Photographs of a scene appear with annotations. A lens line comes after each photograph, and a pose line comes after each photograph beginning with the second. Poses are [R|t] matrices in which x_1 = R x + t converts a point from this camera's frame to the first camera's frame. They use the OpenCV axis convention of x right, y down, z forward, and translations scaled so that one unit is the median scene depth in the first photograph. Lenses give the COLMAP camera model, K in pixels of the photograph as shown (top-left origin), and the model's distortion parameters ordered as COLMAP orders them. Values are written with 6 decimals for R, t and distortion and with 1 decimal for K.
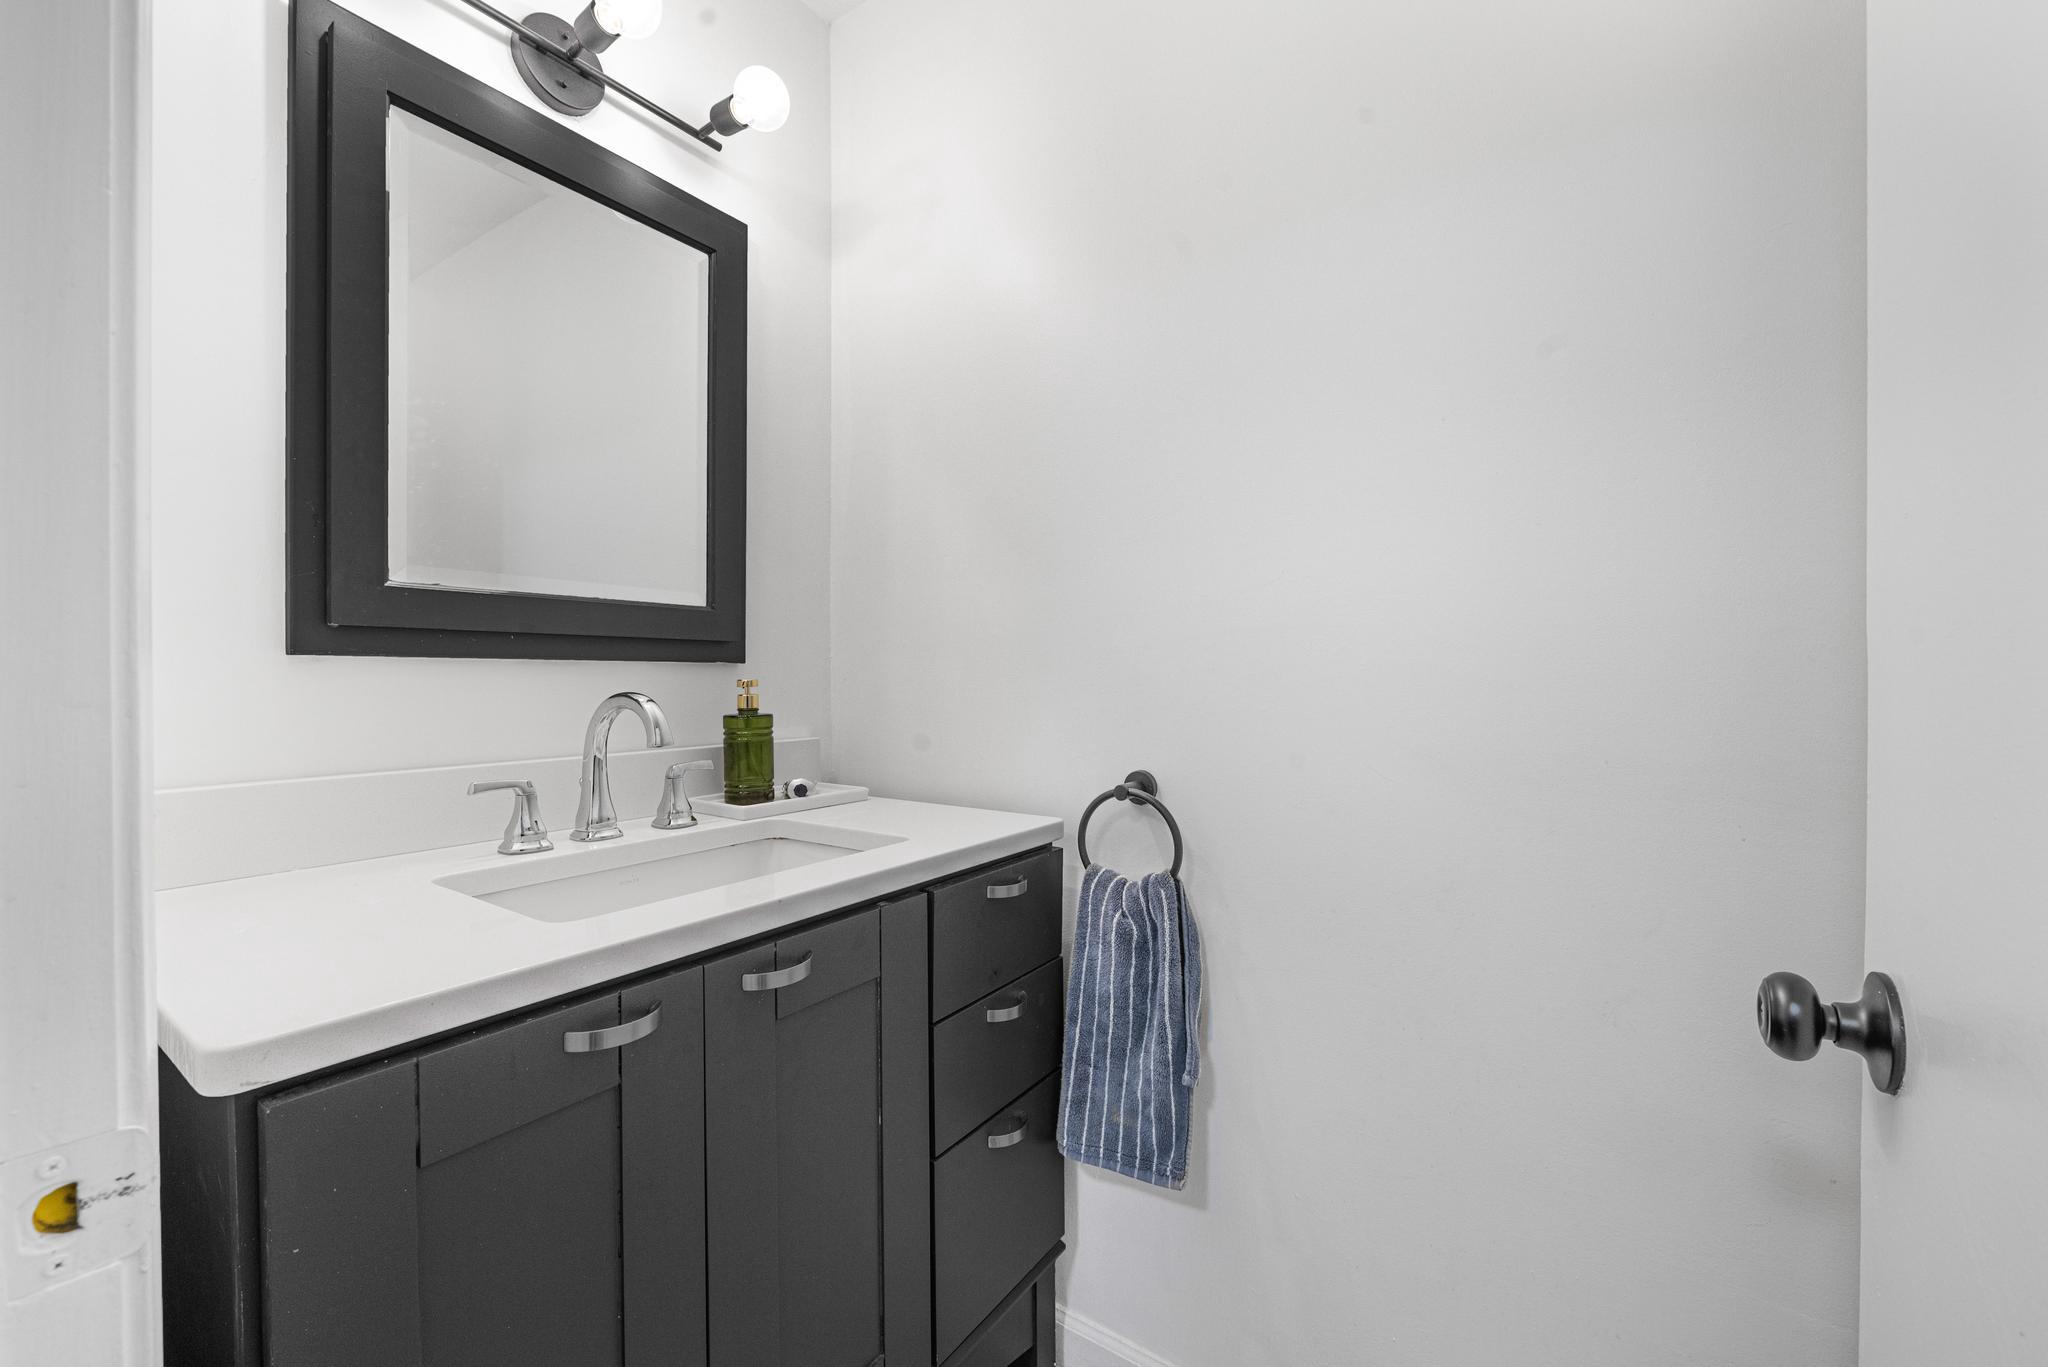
lens RADIAL K [[822.4, 0, 1024.2], [0, 822.4, 684.2], [0, 0, 1]] dist [-0.005341, -0.001343]
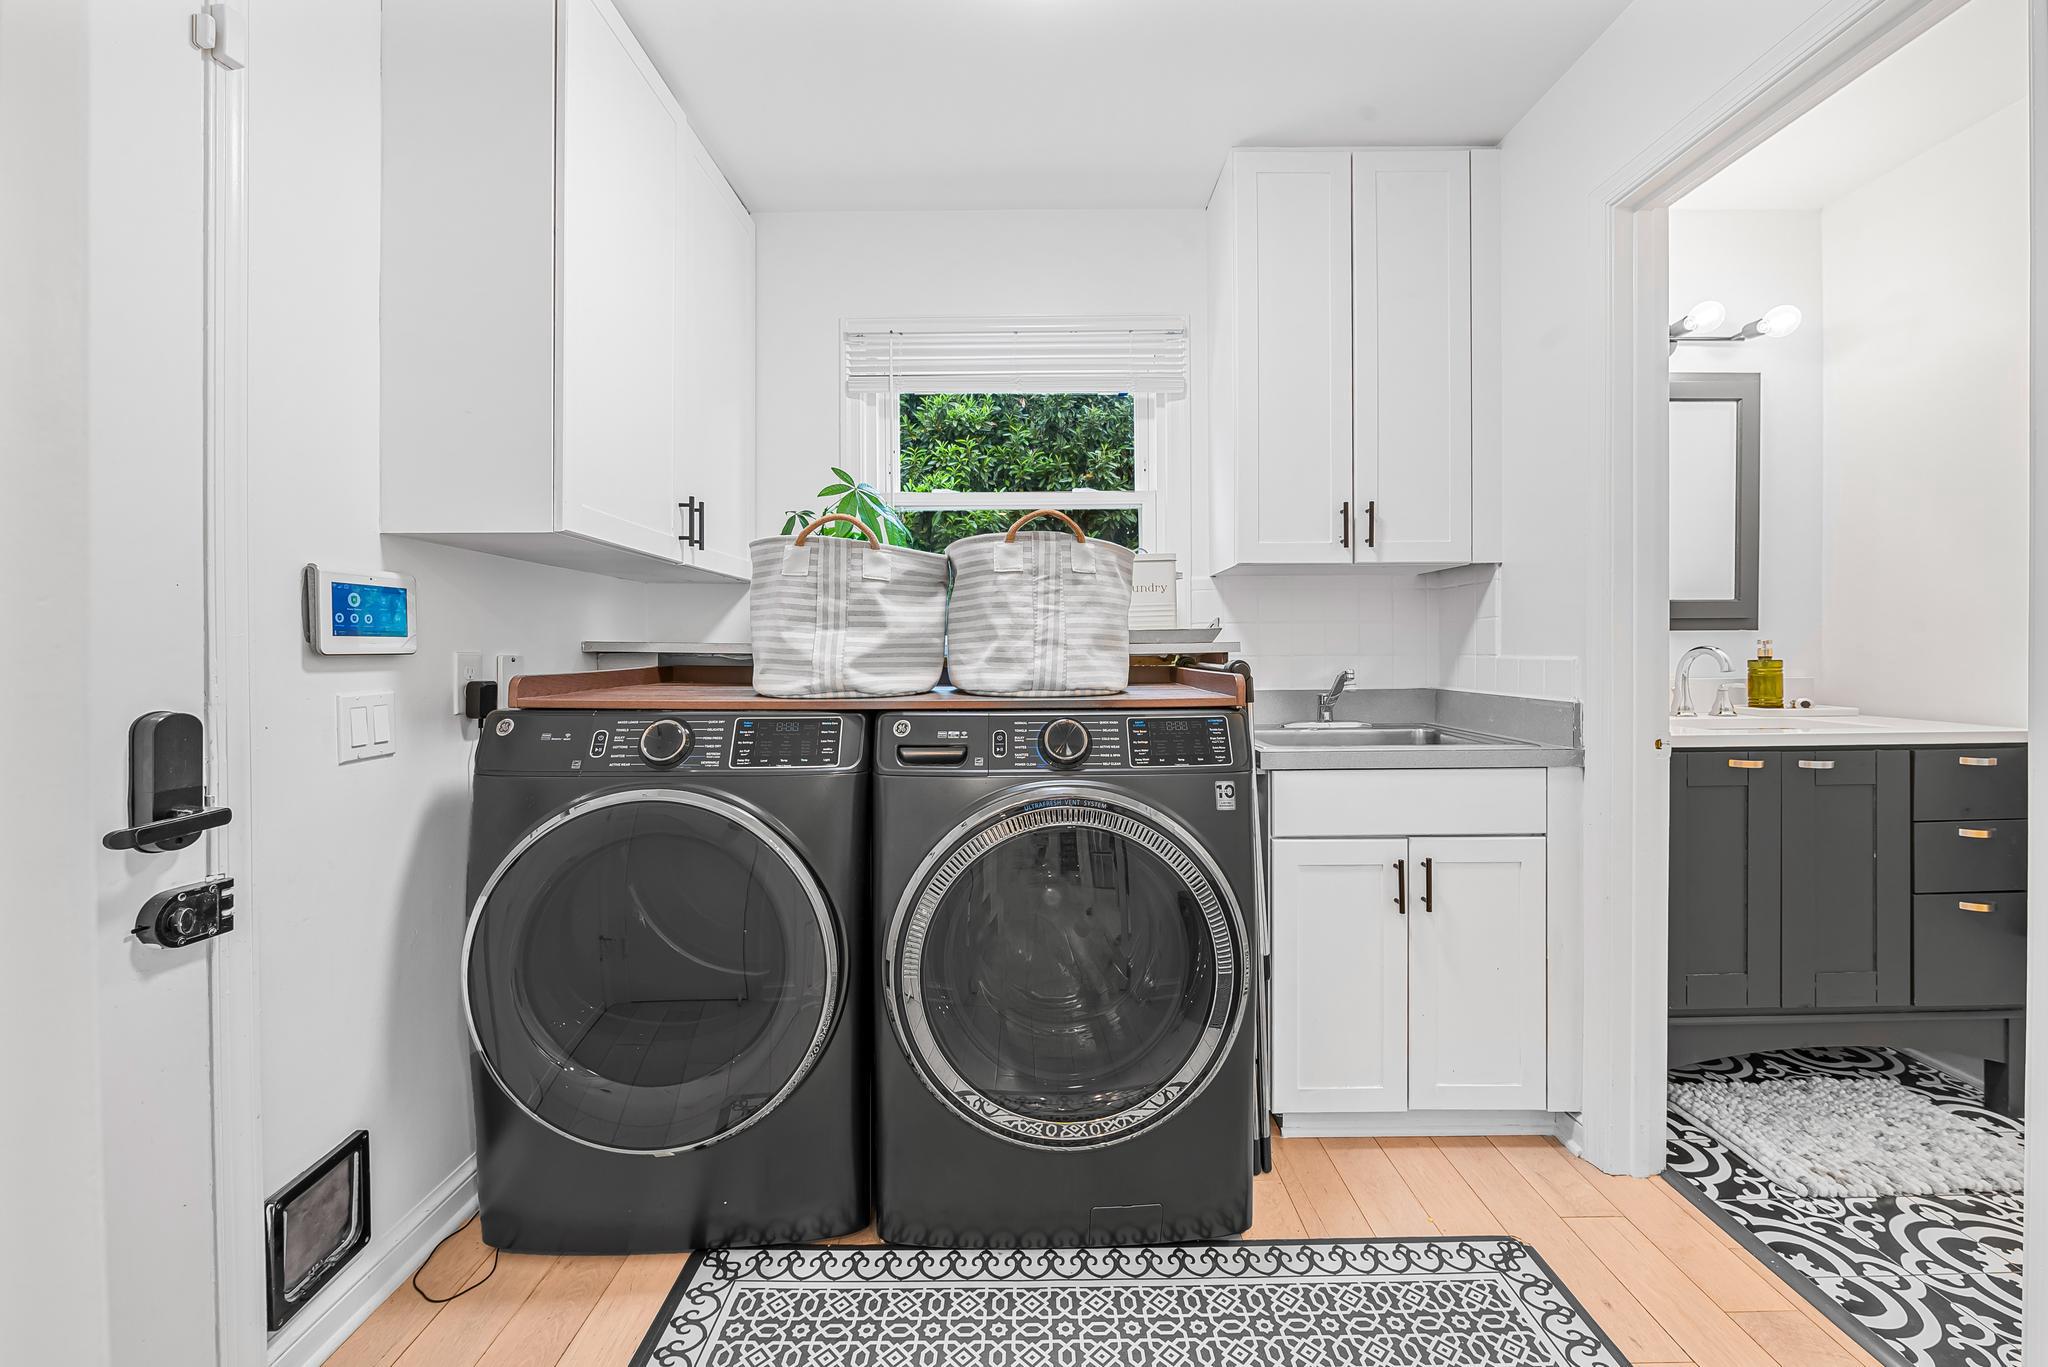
lens RADIAL K [[822.4, 0, 1023.9], [0, 822.4, 652.1], [0, 0, 1]] dist [-0.005341, -0.001343]
pose [[0.577327, 0.002106, -0.816511, 0.178879], [-0.001209, 0.999998, 0.001724, 0.020094], [0.816512, -0.000009, 0.577328, -1.320984]]
